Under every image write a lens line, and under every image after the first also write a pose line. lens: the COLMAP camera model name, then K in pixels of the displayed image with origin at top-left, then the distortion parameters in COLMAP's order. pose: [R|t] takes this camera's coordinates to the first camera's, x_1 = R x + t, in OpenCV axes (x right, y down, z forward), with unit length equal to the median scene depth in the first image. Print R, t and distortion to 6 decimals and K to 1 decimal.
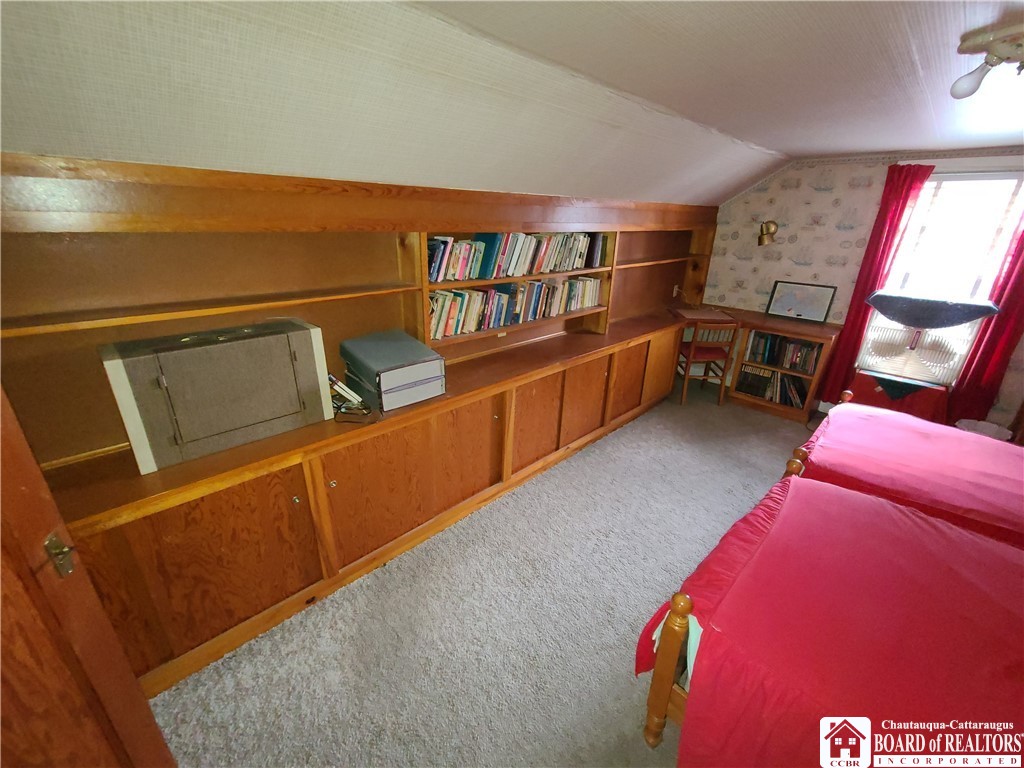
lens RADIAL K [[419.1, 0, 511.4], [0, 419.1, 383.7], [0, 0, 1]] dist [-0.001204, -0.000799]
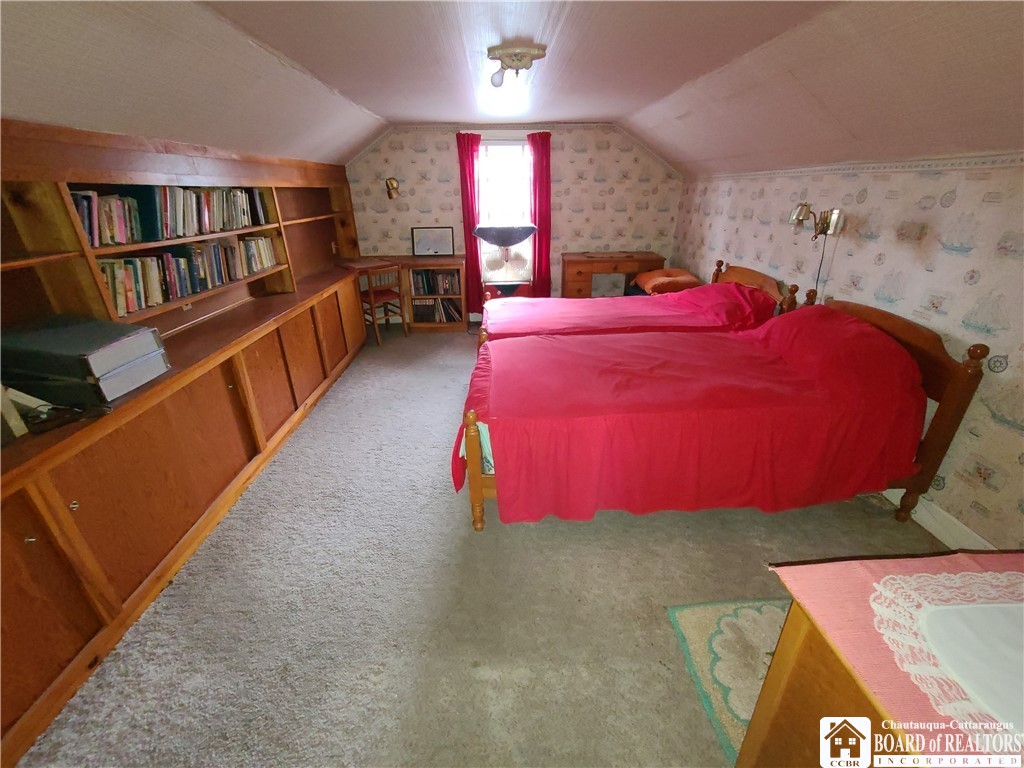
lens RADIAL K [[419.1, 0, 511.2], [0, 419.1, 378.0], [0, 0, 1]] dist [-0.001204, -0.000799]
pose [[0.677157, -0.331337, 0.657019, -0.167866], [0.298639, 0.939792, 0.166148, 0.070447], [-0.672512, 0.083703, 0.735337, -0.083766]]
